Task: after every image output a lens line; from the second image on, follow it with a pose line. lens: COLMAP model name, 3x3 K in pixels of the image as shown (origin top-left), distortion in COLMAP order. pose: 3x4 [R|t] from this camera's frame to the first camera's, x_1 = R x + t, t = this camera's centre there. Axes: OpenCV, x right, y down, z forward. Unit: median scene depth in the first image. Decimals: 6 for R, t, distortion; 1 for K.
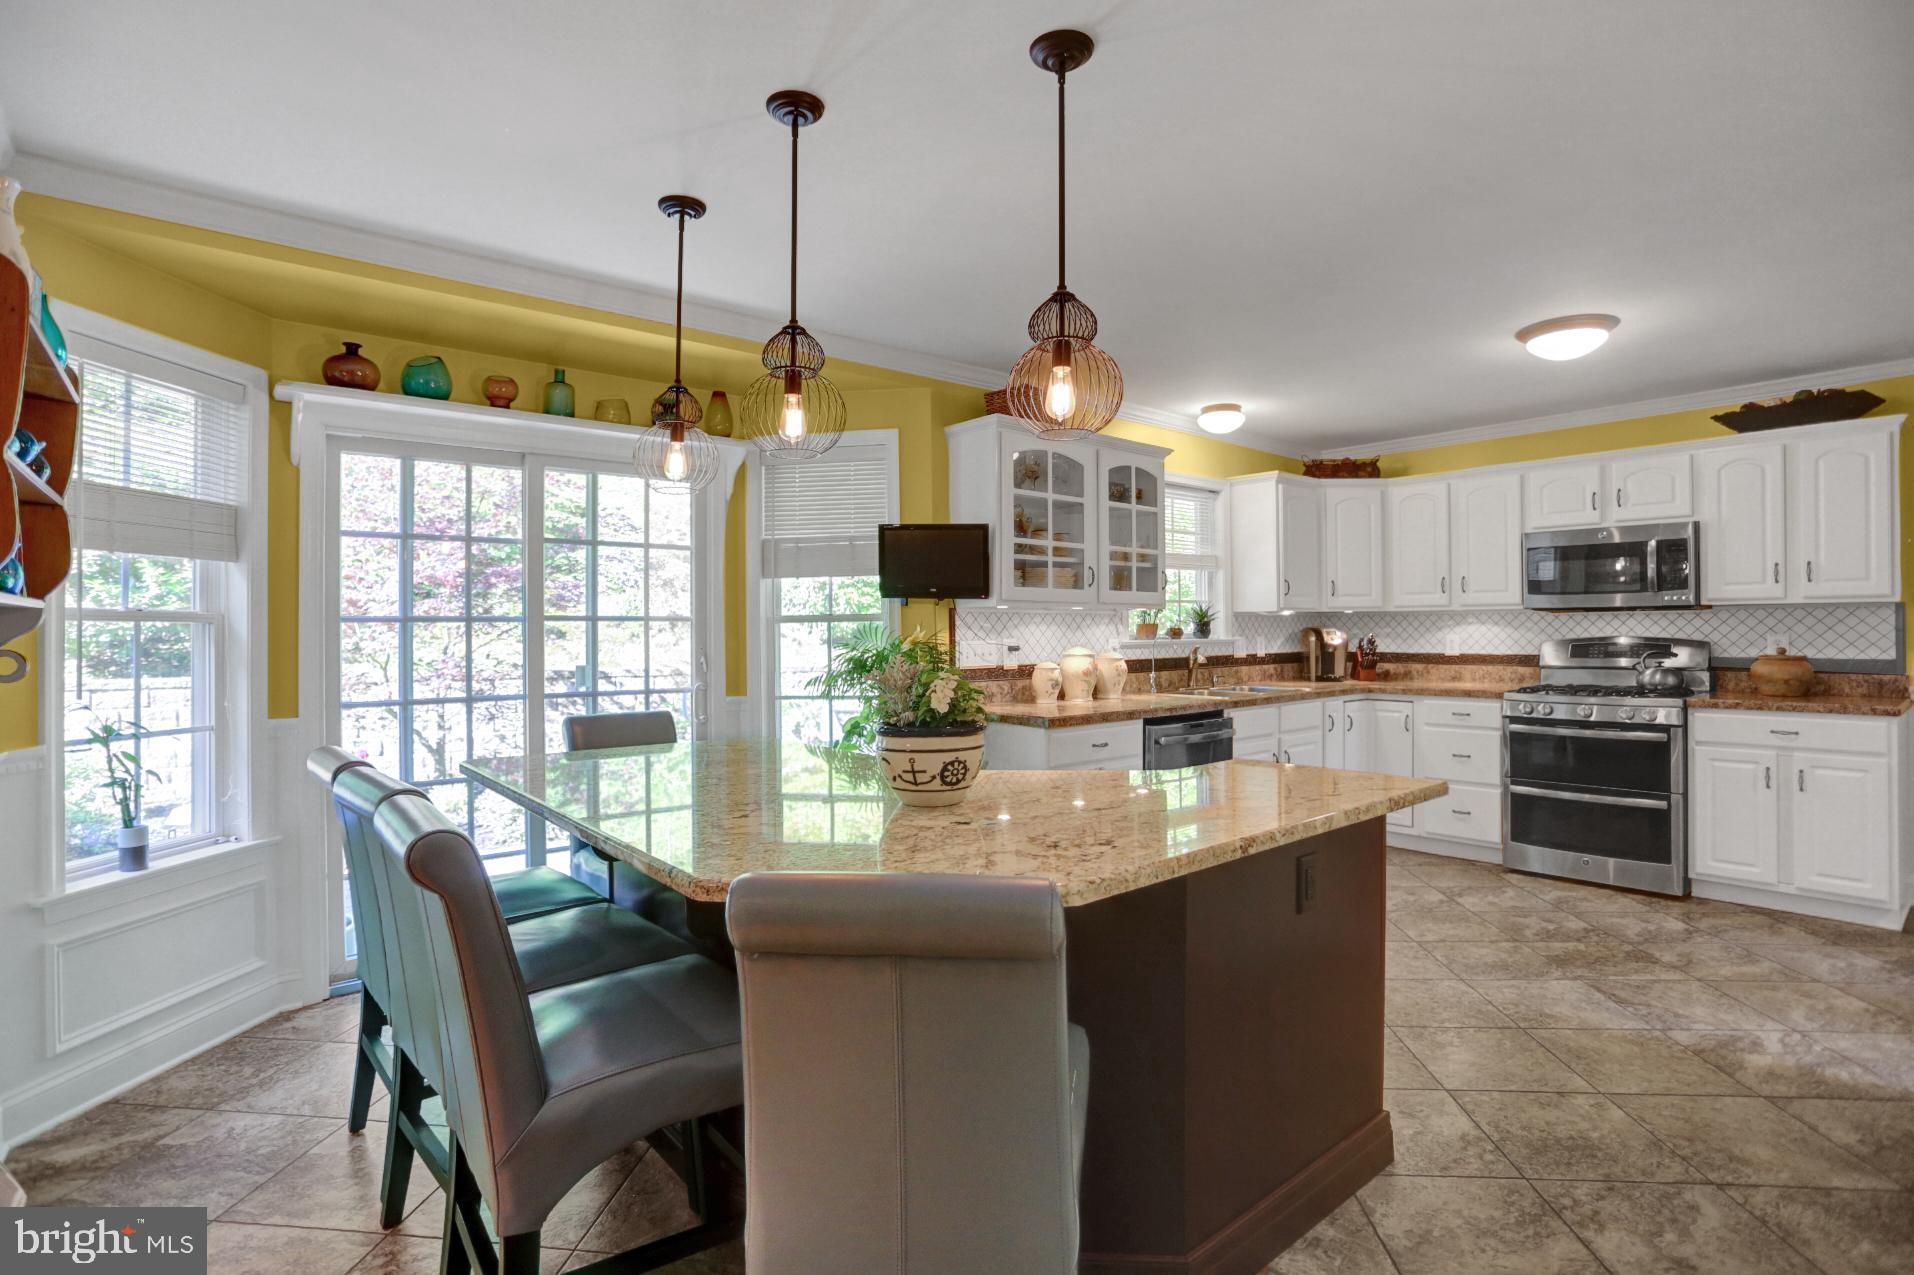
lens RADIAL K [[924.2, 0, 954.0], [0, 924.2, 628.3], [0, 0, 1]] dist [-0.070512, 0.028965]
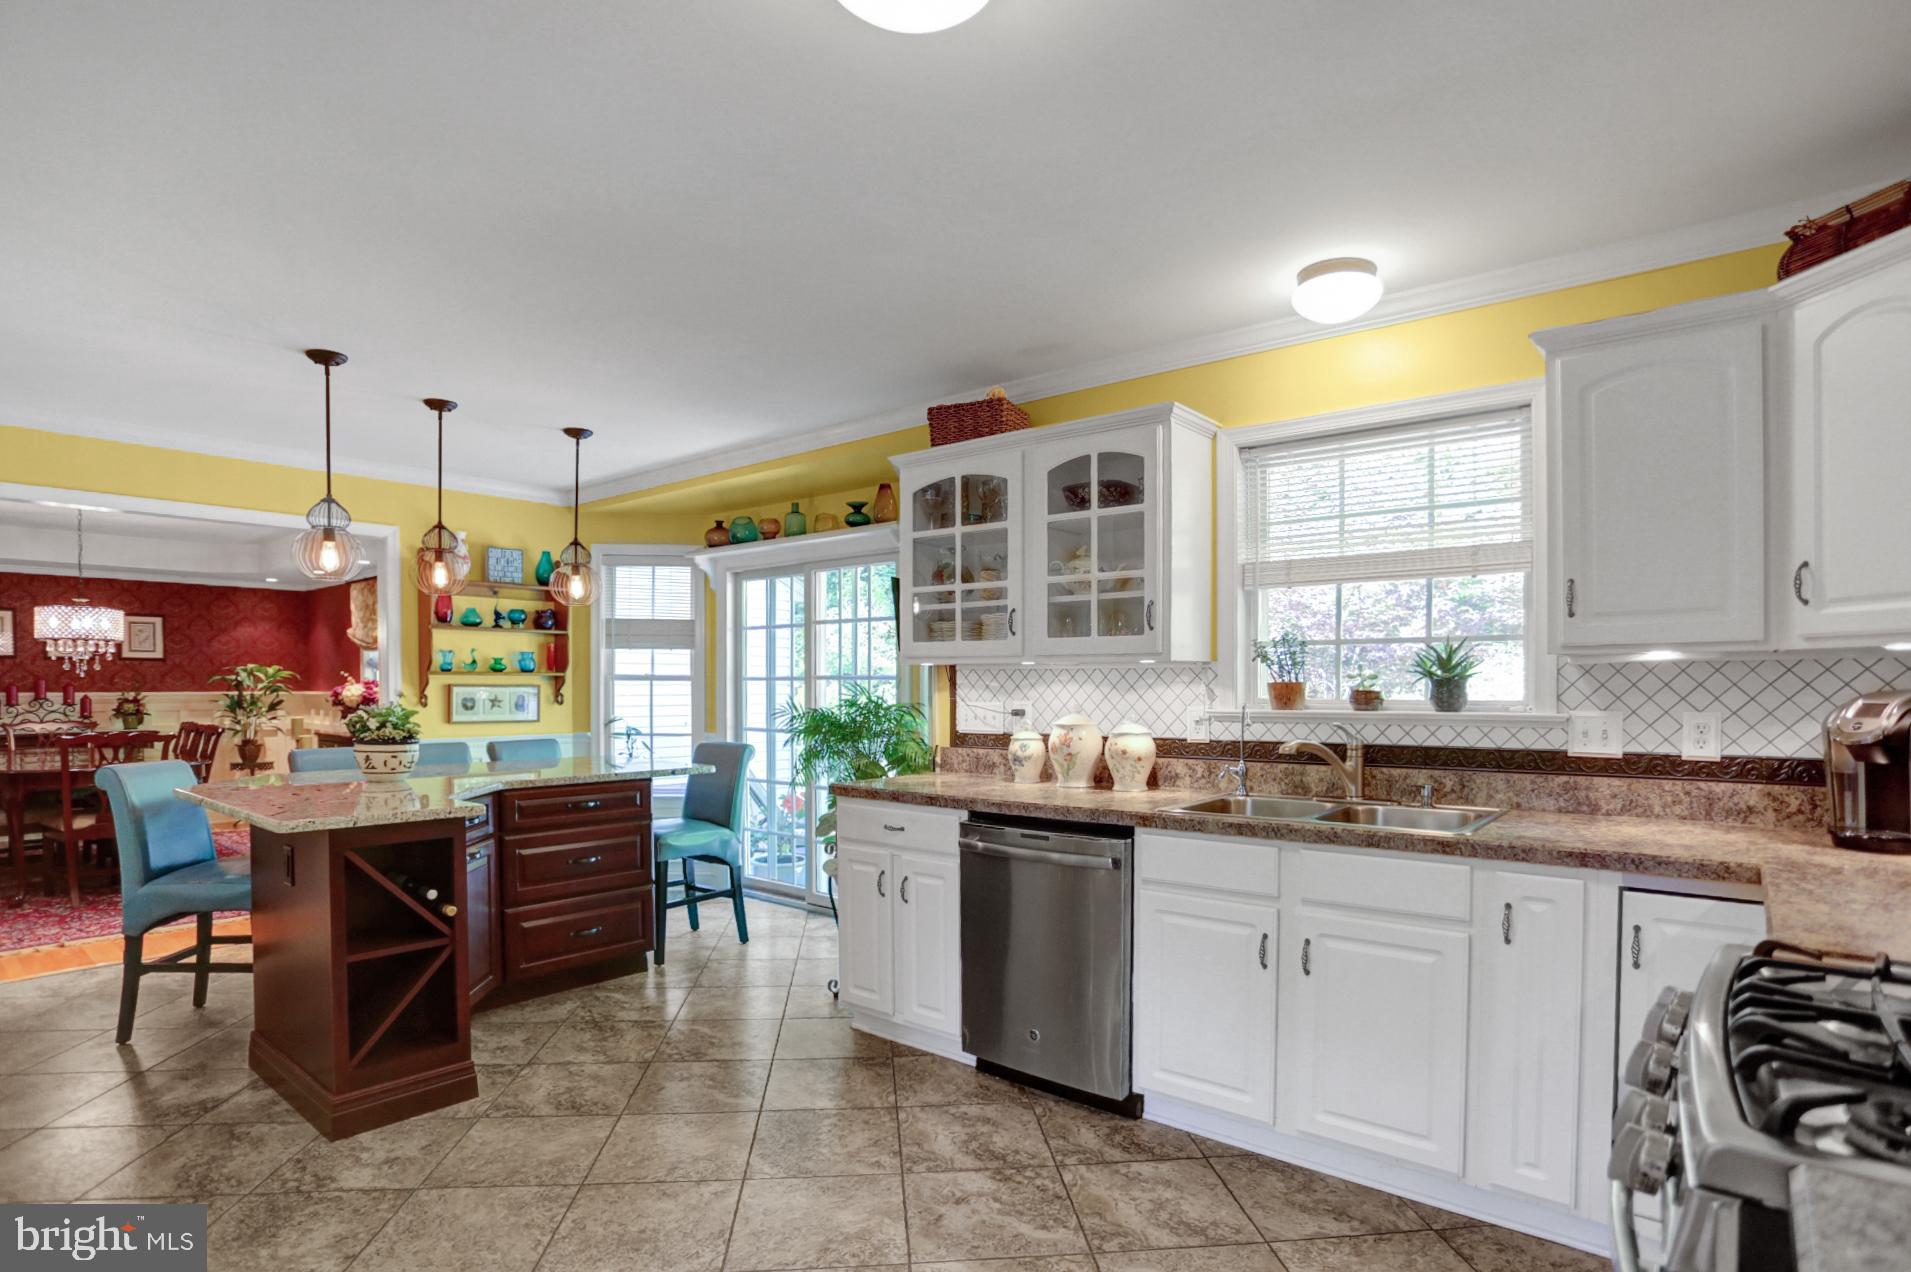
lens RADIAL K [[992.7, 0, 955.6], [0, 992.7, 708.5], [0, 0, 1]] dist [-0.076098, 0.037033]
pose [[0.182712, 0.030661, -0.982688, 0.887522], [0.003359, 0.999488, 0.031810, -0.009890], [0.983161, -0.009113, 0.182516, 0.748890]]
